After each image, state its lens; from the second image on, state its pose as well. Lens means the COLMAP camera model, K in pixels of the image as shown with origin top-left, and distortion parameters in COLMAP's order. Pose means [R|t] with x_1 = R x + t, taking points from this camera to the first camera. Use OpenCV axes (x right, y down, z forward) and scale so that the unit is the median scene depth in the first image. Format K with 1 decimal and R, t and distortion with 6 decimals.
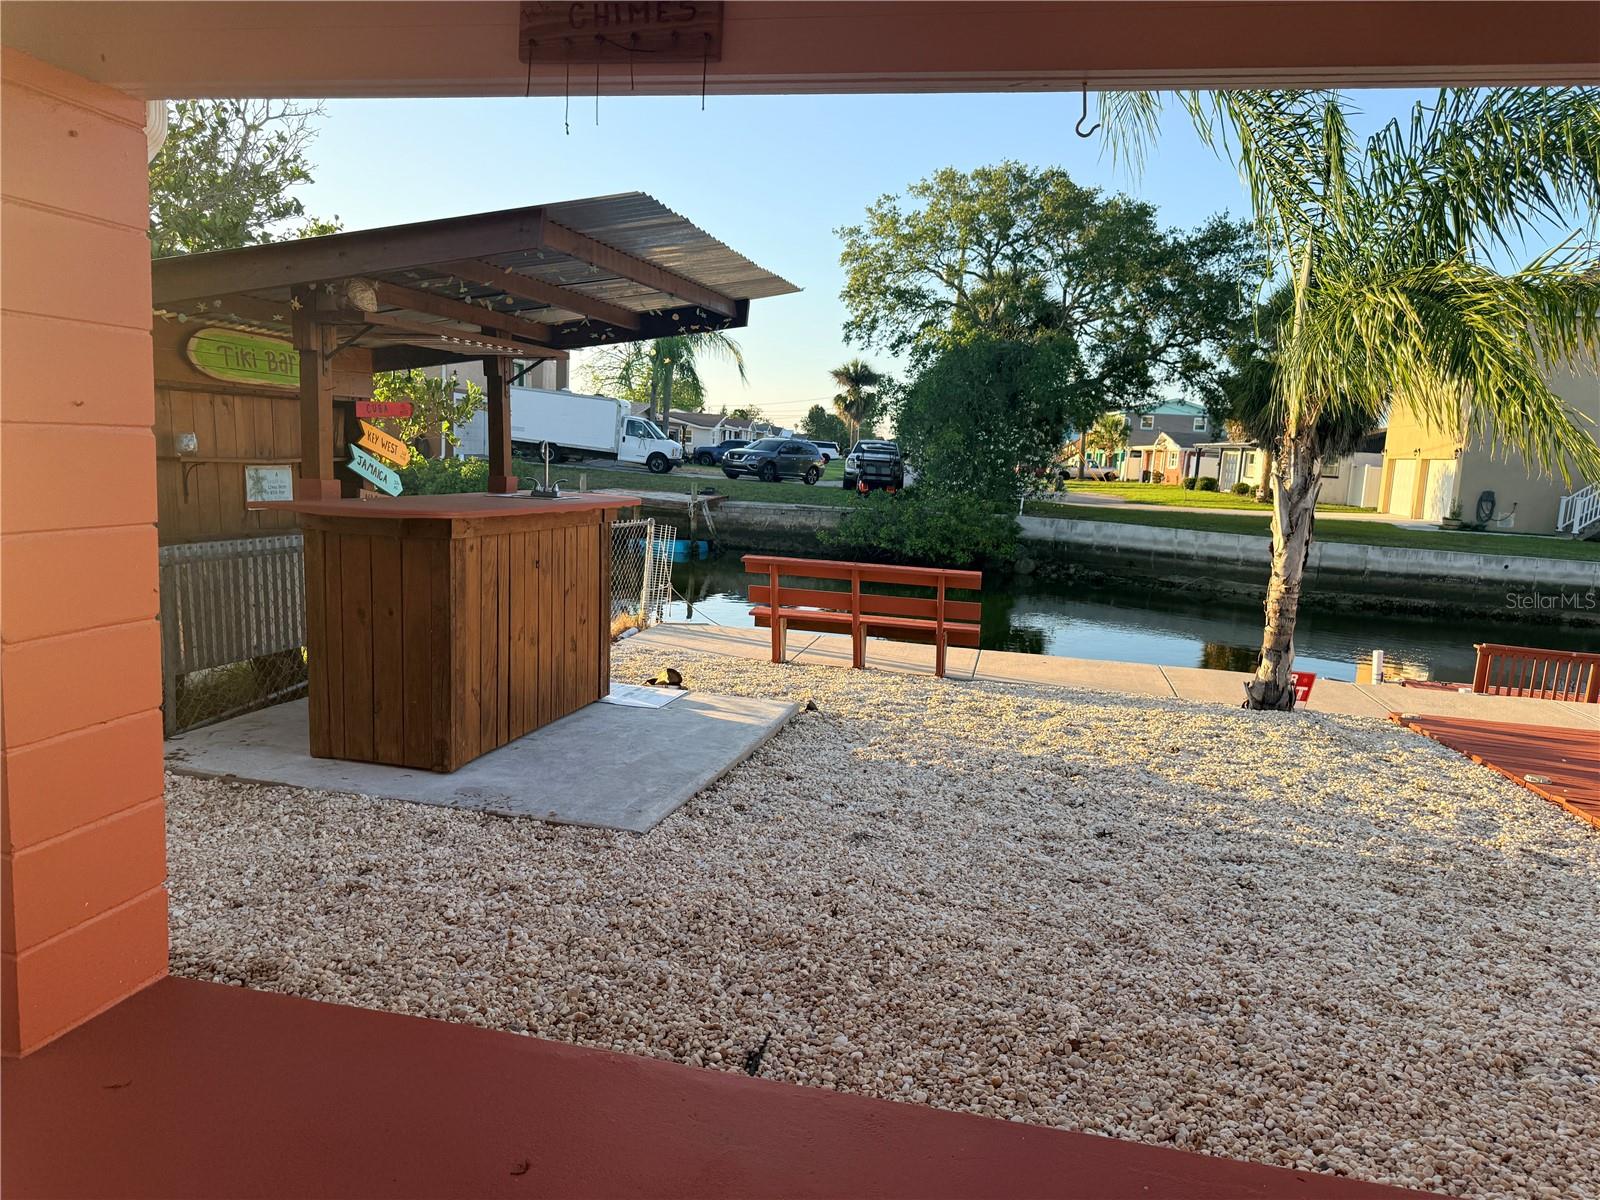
lens RADIAL K [[1126.4, 0, 800.0], [0, 1126.4, 600.0], [0, 0, 1]] dist [0.069980, -0.065963]
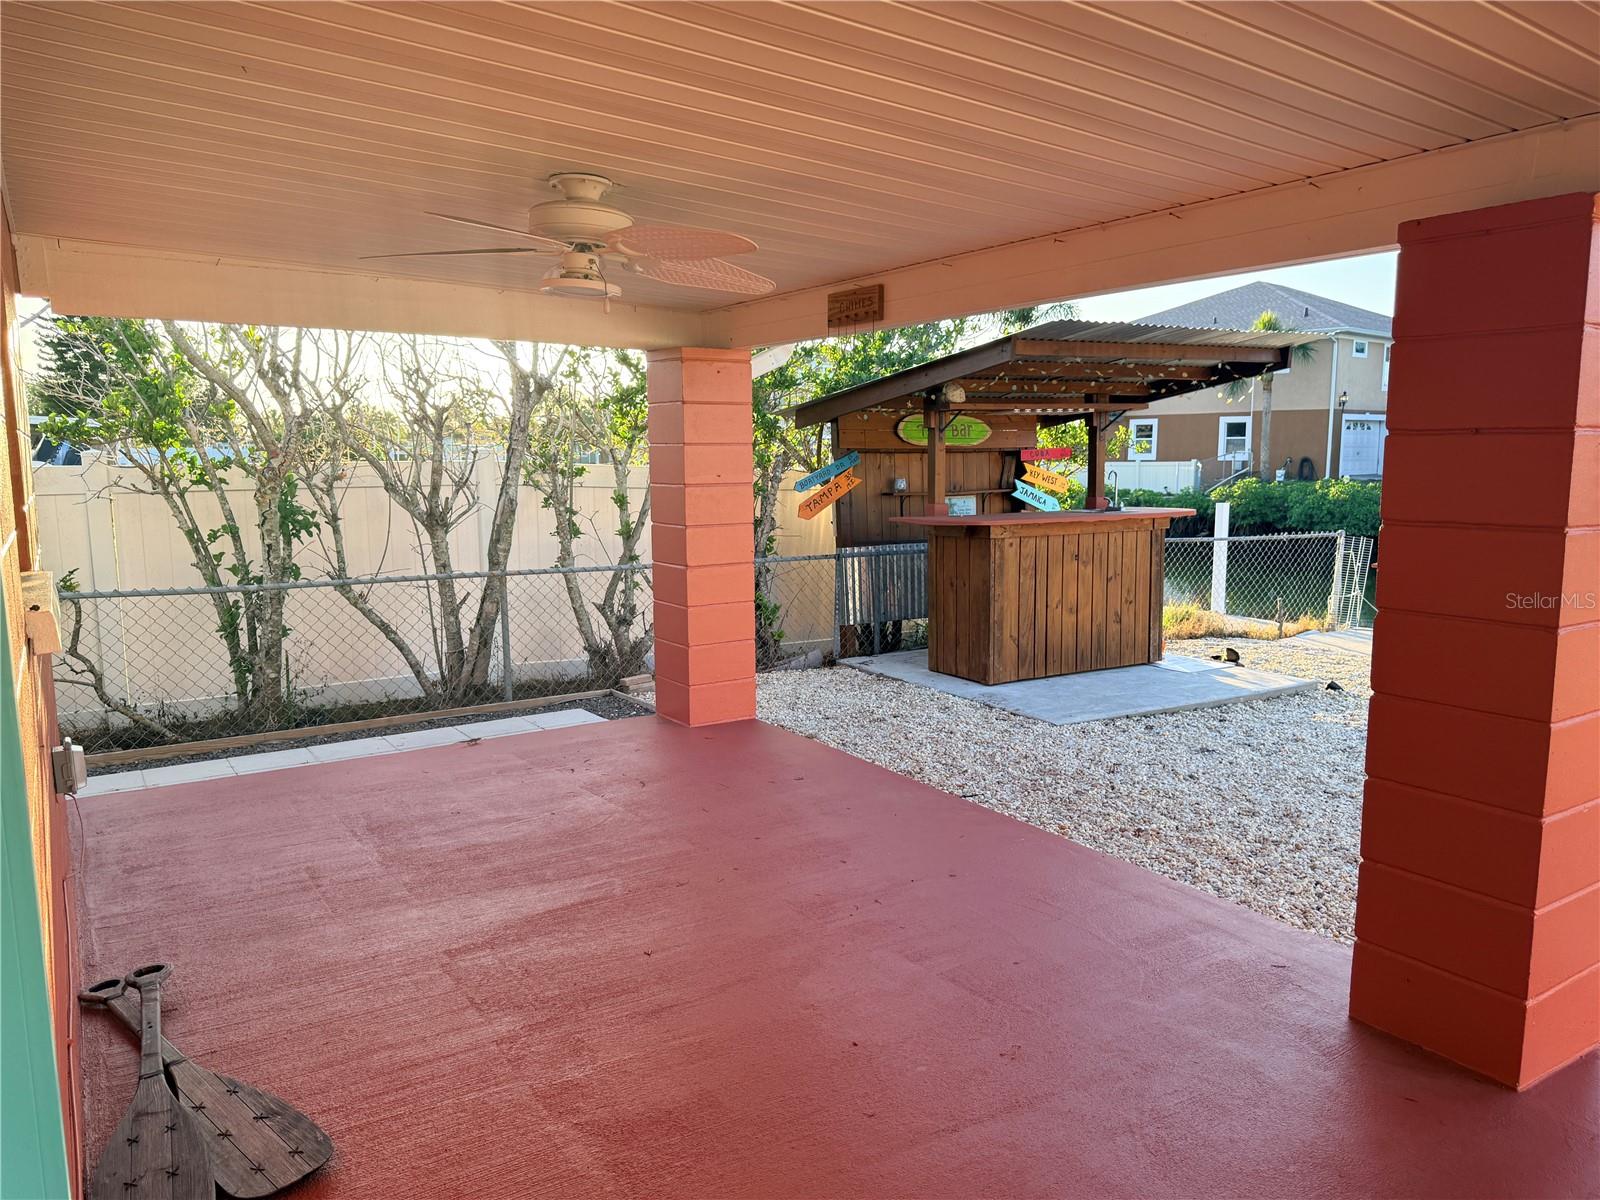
lens RADIAL K [[1126.4, 0, 800.0], [0, 1126.4, 600.0], [0, 0, 1]] dist [0.069980, -0.065963]
pose [[0.708065, 0.034674, -0.705296, 0.554676], [-0.050509, 0.998722, -0.001608, 0.043904], [0.704339, 0.036762, 0.708911, -0.281686]]
